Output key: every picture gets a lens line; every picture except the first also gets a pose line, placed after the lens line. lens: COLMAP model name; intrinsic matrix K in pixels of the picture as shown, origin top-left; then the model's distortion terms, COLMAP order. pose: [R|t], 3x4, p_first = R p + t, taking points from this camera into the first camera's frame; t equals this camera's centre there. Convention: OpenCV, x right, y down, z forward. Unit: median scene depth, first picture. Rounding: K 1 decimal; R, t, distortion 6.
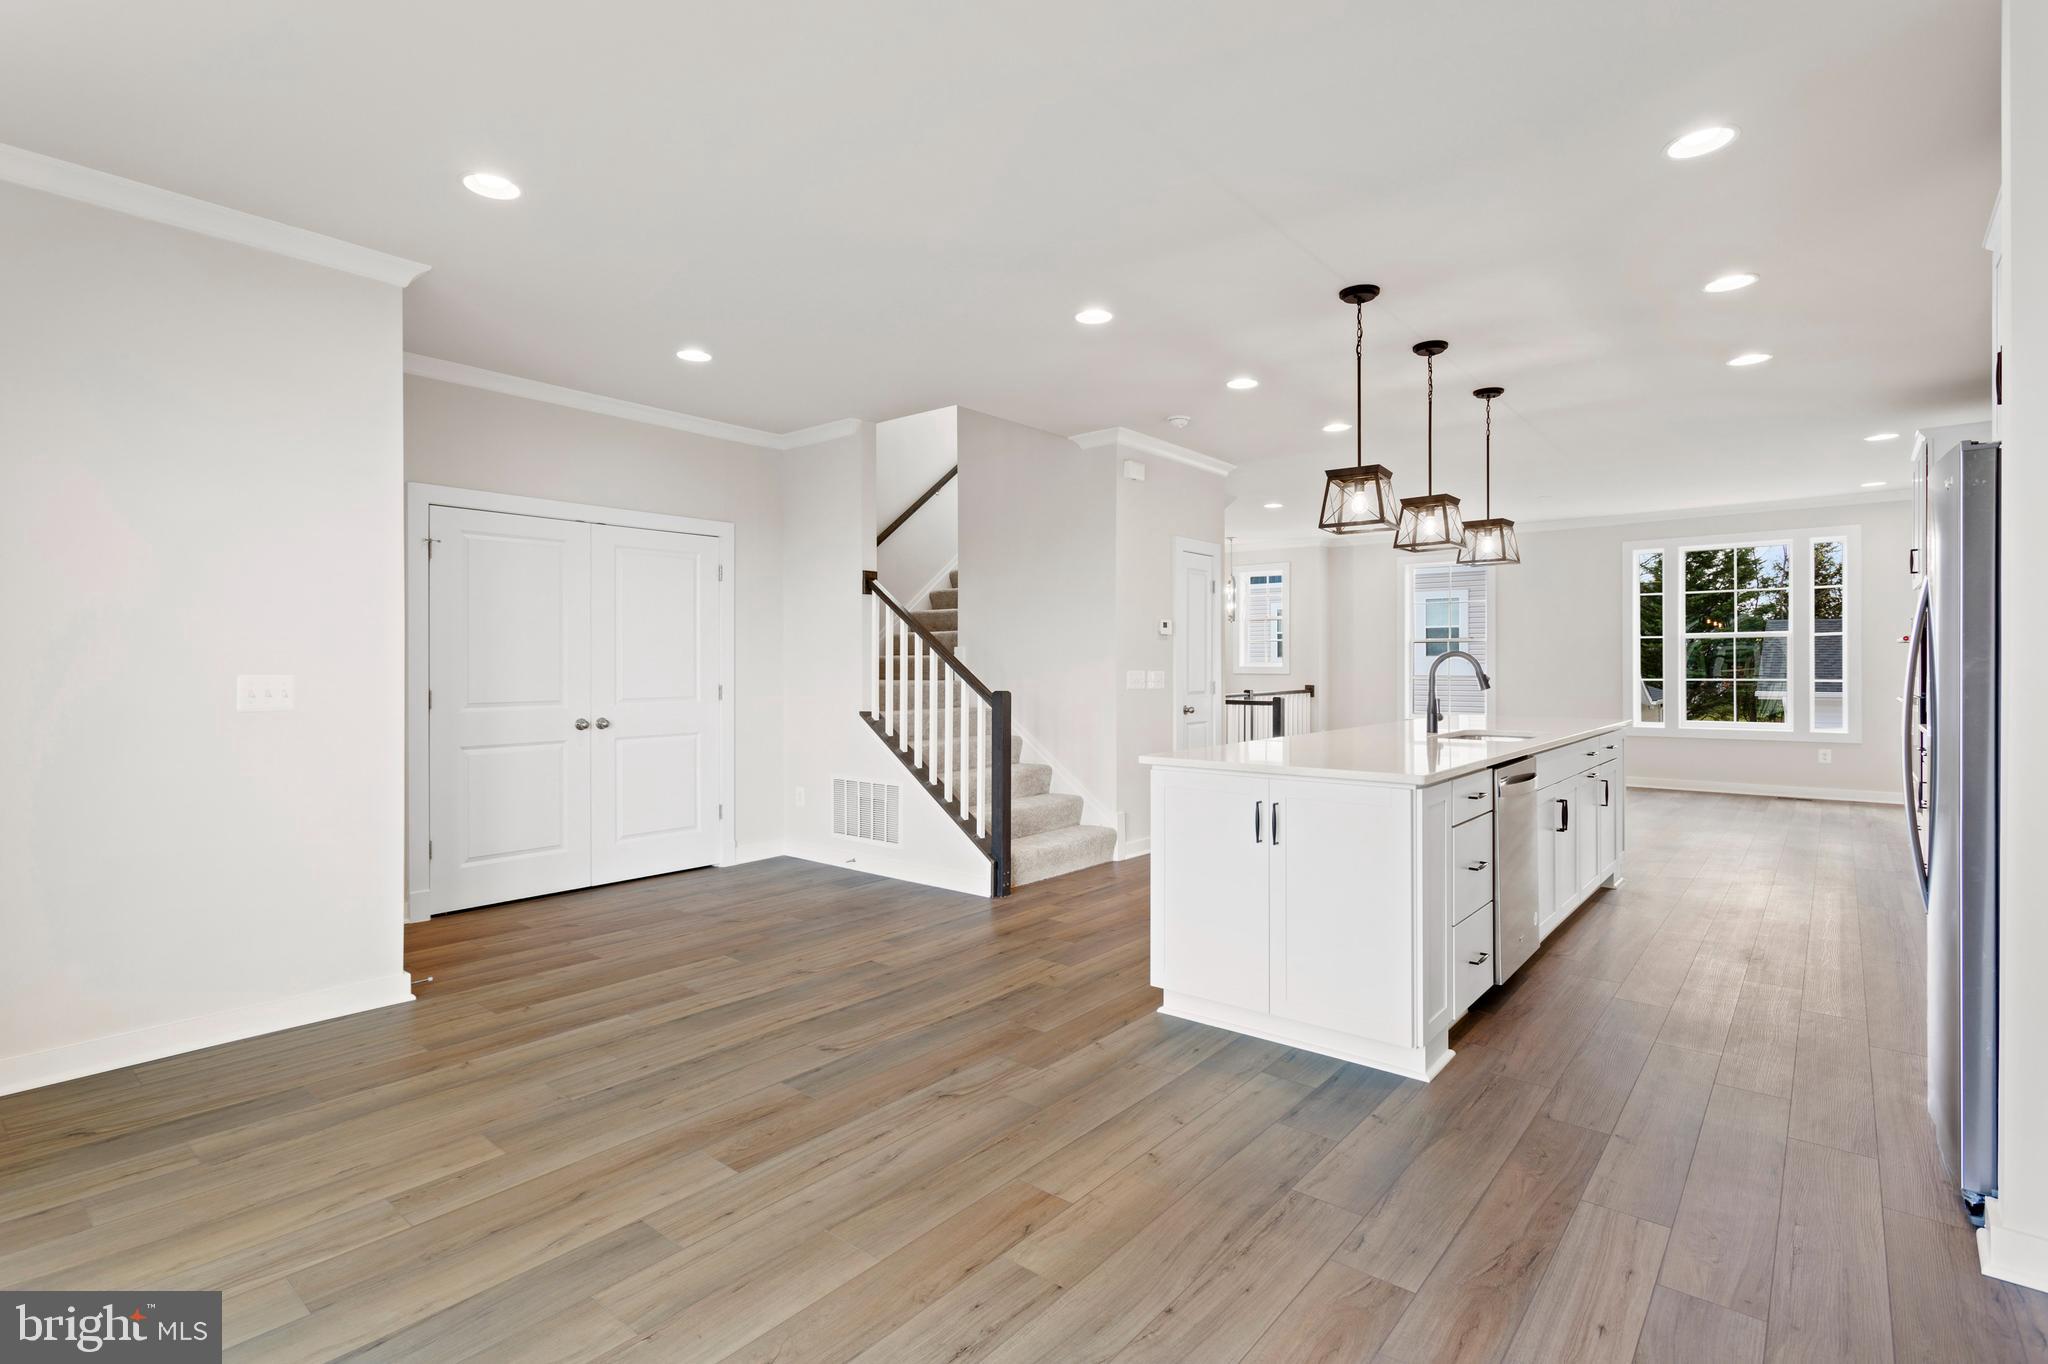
lens RADIAL K [[969.9, 0, 1028.6], [0, 969.9, 660.1], [0, 0, 1]] dist [-0.001568, 0.002441]
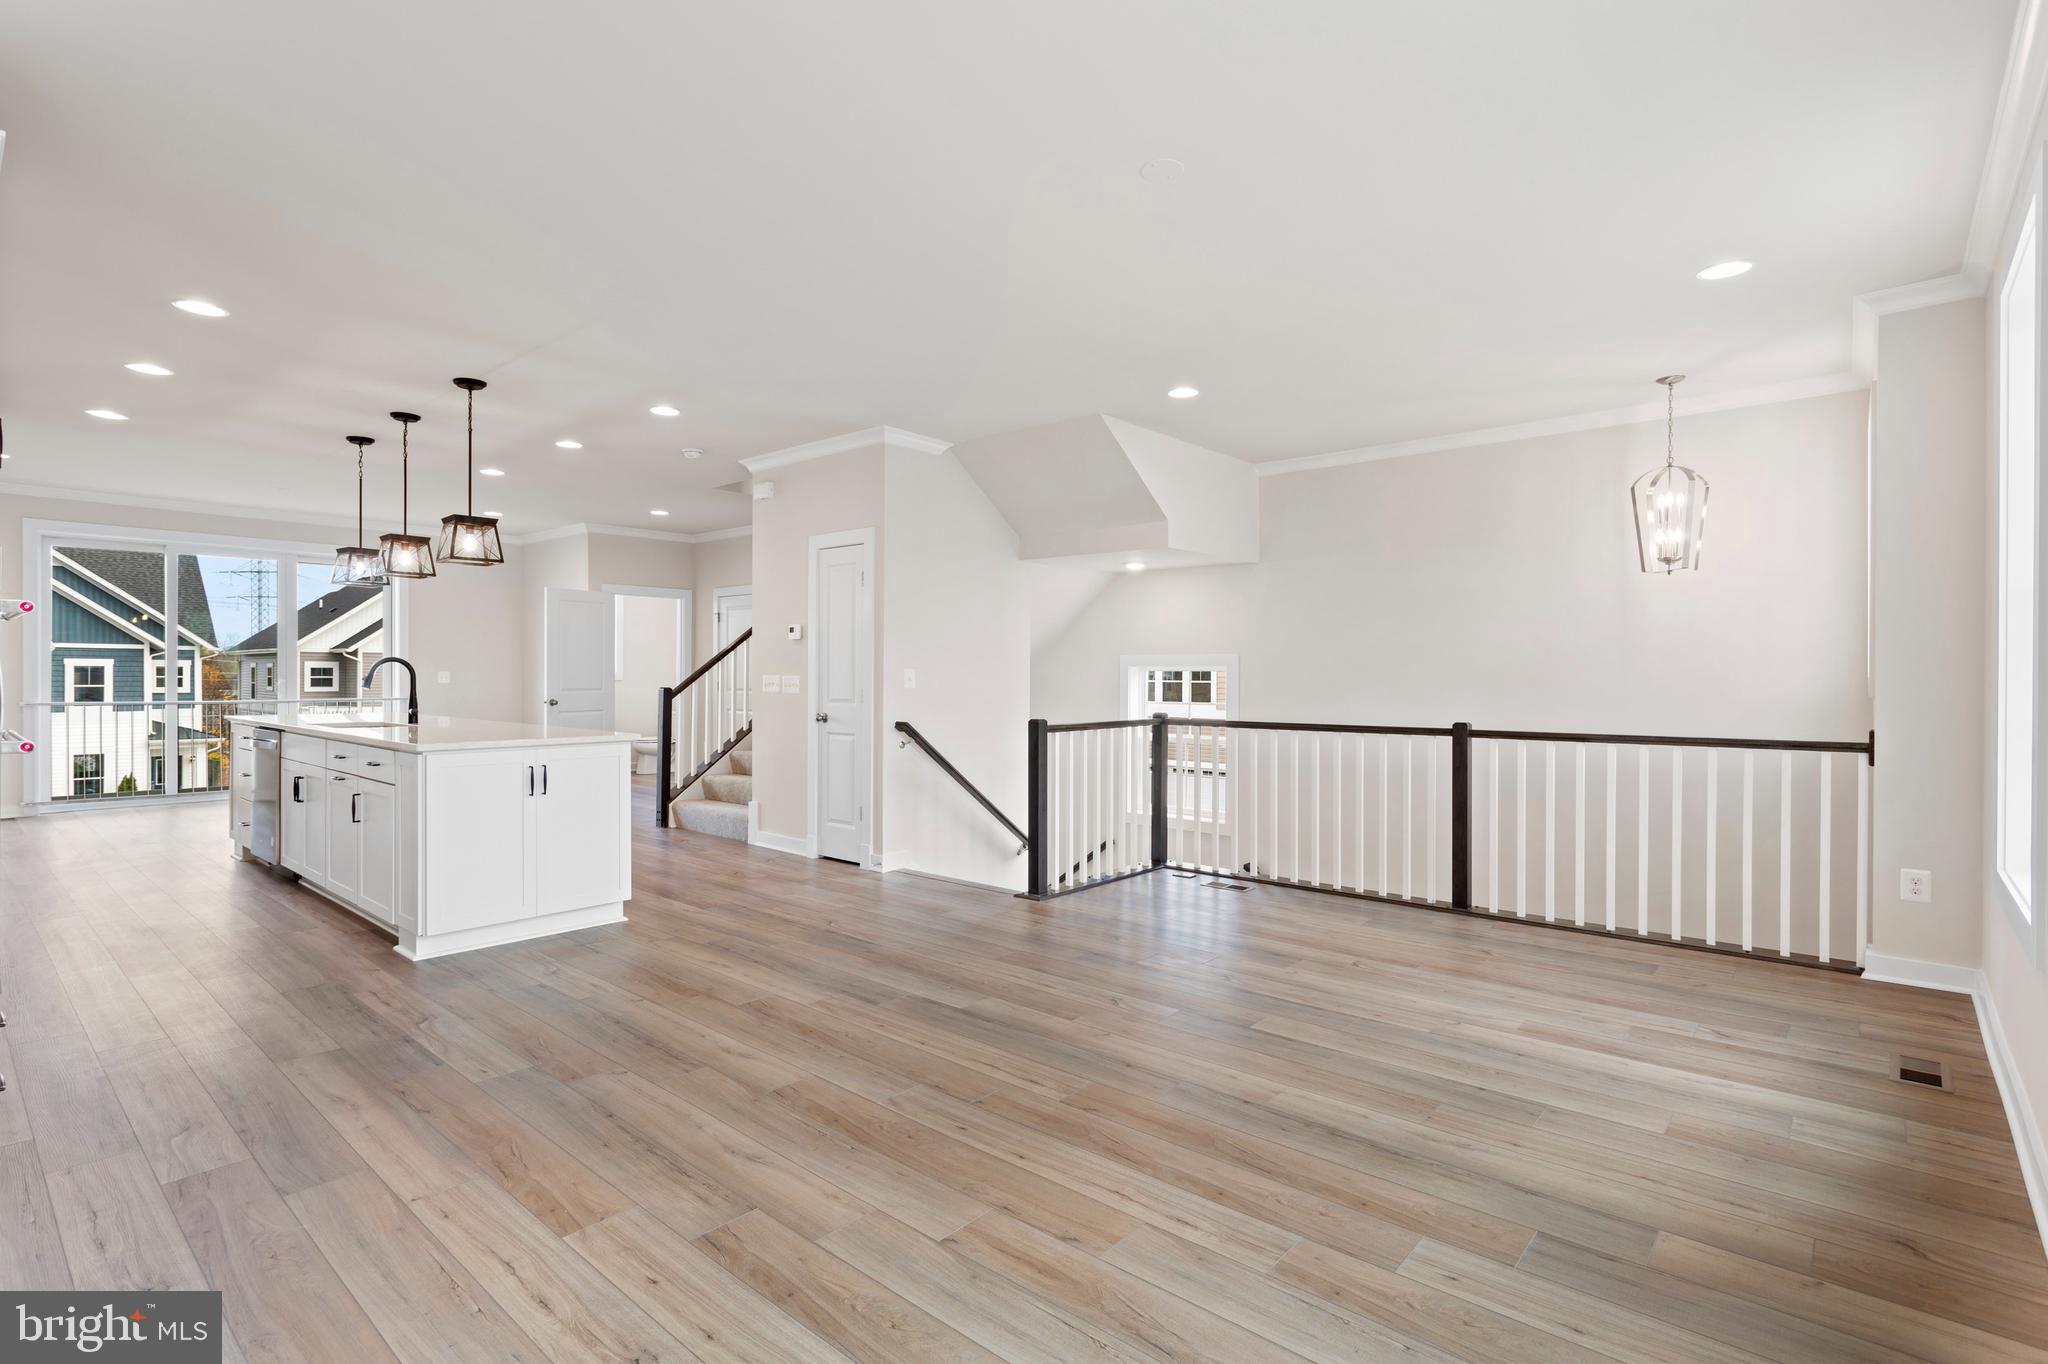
lens RADIAL K [[969.9, 0, 1018.2], [0, 969.9, 676.4], [0, 0, 1]] dist [-0.001568, 0.002441]
pose [[-0.024628, 0.001795, -0.999695, 2.437217], [0.002455, 0.999995, 0.001735, 0.022447], [0.999694, -0.002411, -0.024632, 2.702262]]
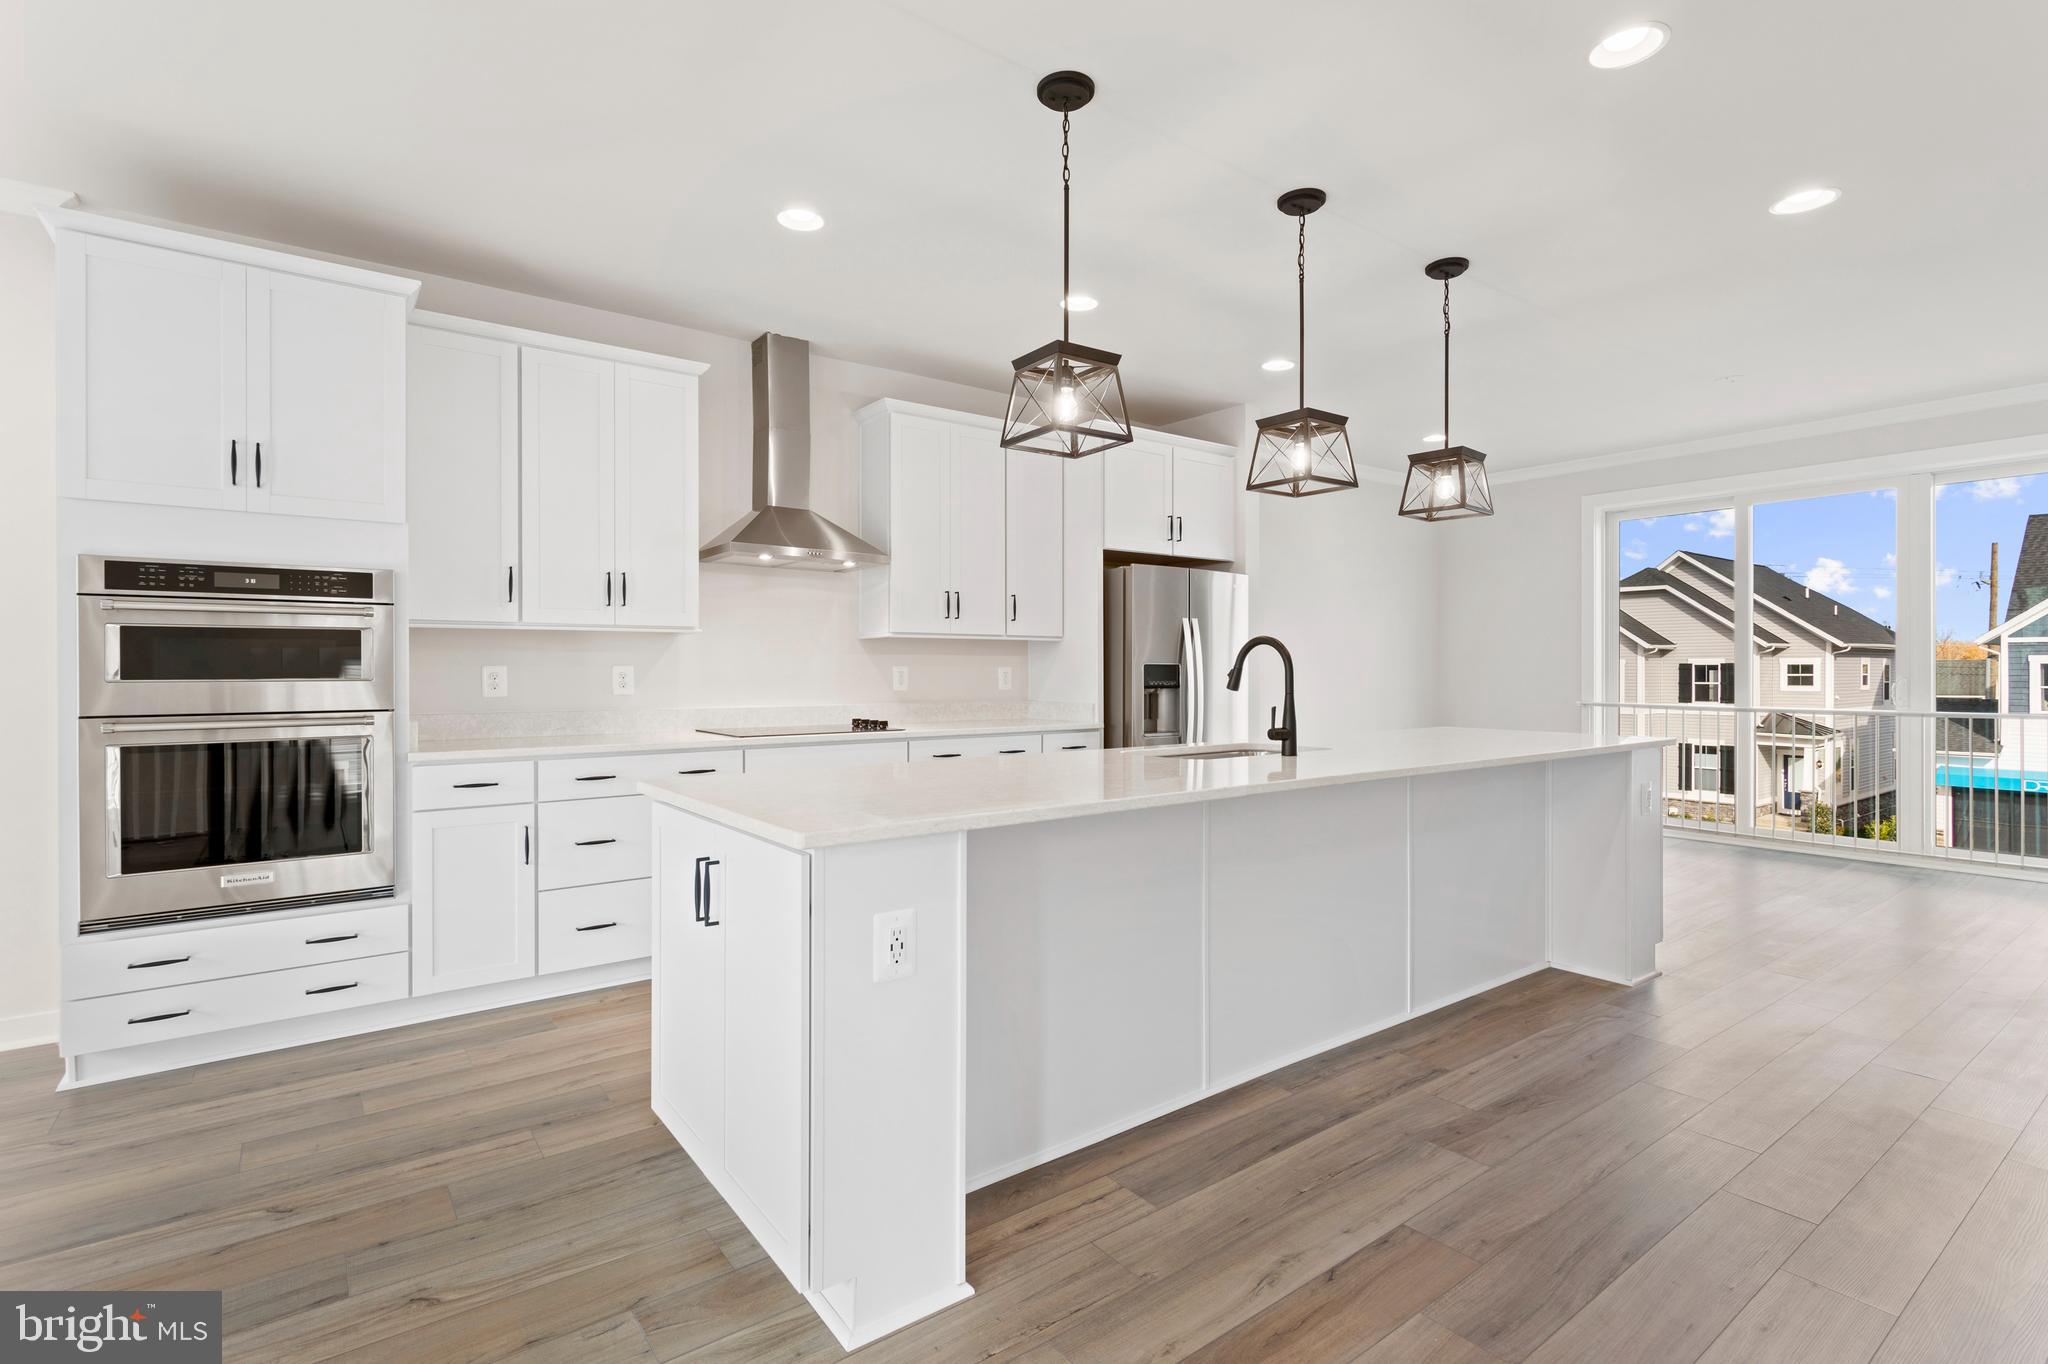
lens RADIAL K [[969.9, 0, 1019.3], [0, 969.9, 679.7], [0, 0, 1]] dist [-0.001568, 0.002441]
pose [[-0.971506, 0.000640, 0.237013, 0.662824], [0.001556, 0.999992, 0.003678, 0.029050], [-0.237009, 0.003942, -0.971499, 2.551593]]
